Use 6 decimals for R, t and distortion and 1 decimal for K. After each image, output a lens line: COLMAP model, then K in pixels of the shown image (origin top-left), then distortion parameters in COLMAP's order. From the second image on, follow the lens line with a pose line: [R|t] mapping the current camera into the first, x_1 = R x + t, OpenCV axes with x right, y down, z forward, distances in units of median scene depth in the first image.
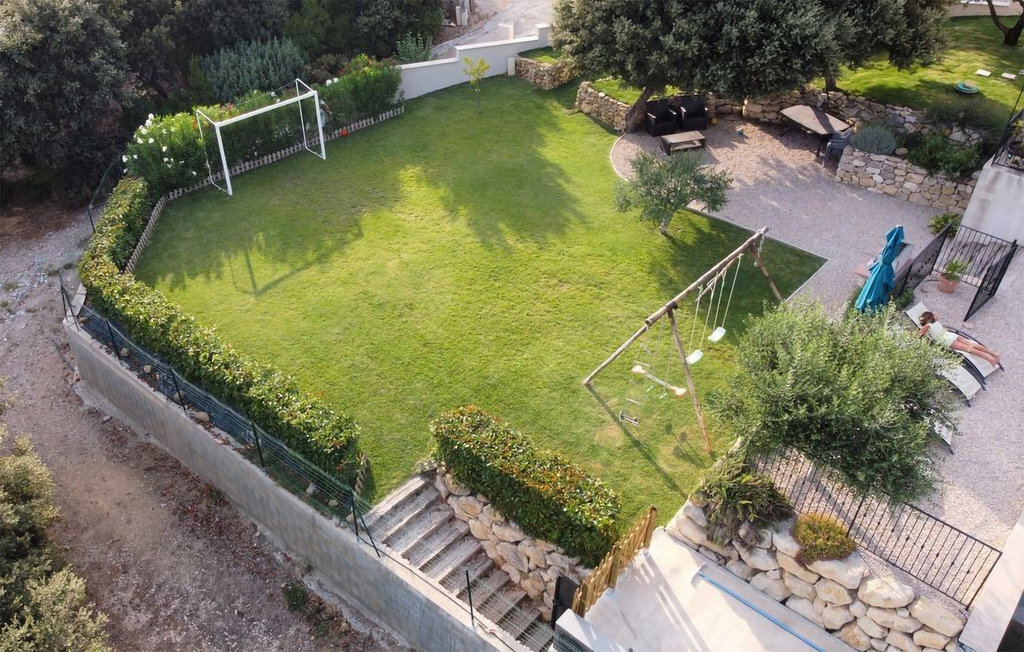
lens RADIAL K [[779.9, 0, 512.0], [0, 779.9, 326.0], [0, 0, 1]] dist [0.005168, -0.000682]
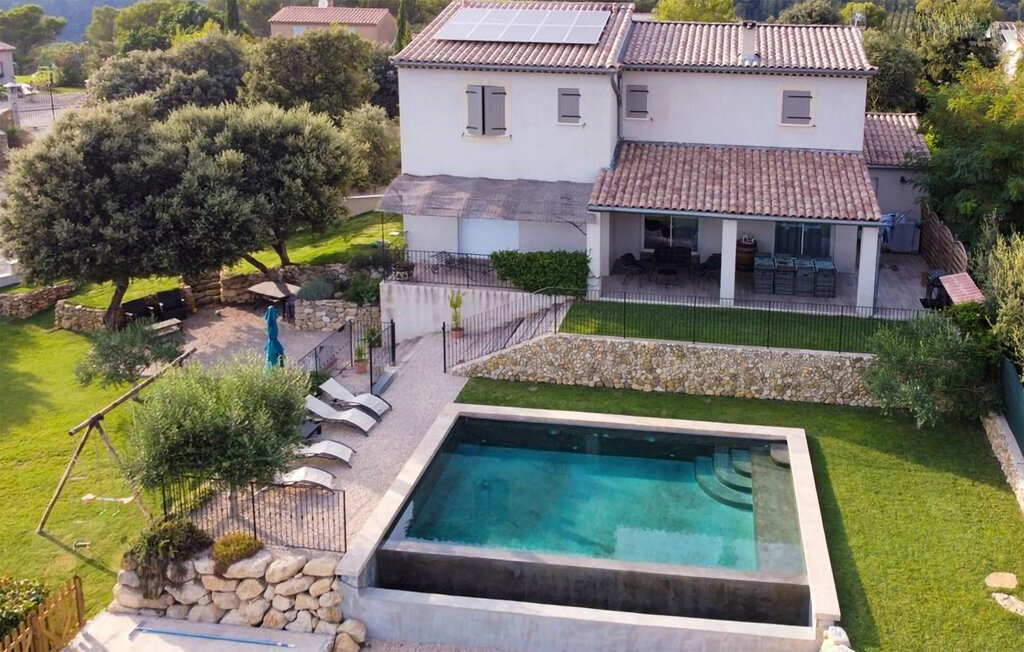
lens RADIAL K [[882.8, 0, 632.3], [0, 882.8, 325.2], [0, 0, 1]] dist [-0.032838, 0.011464]
pose [[0.847004, -0.138430, 0.513245, 0.174714], [0.311883, 0.911270, -0.268915, 0.316745], [-0.430479, 0.387845, 0.815024, -0.275292]]
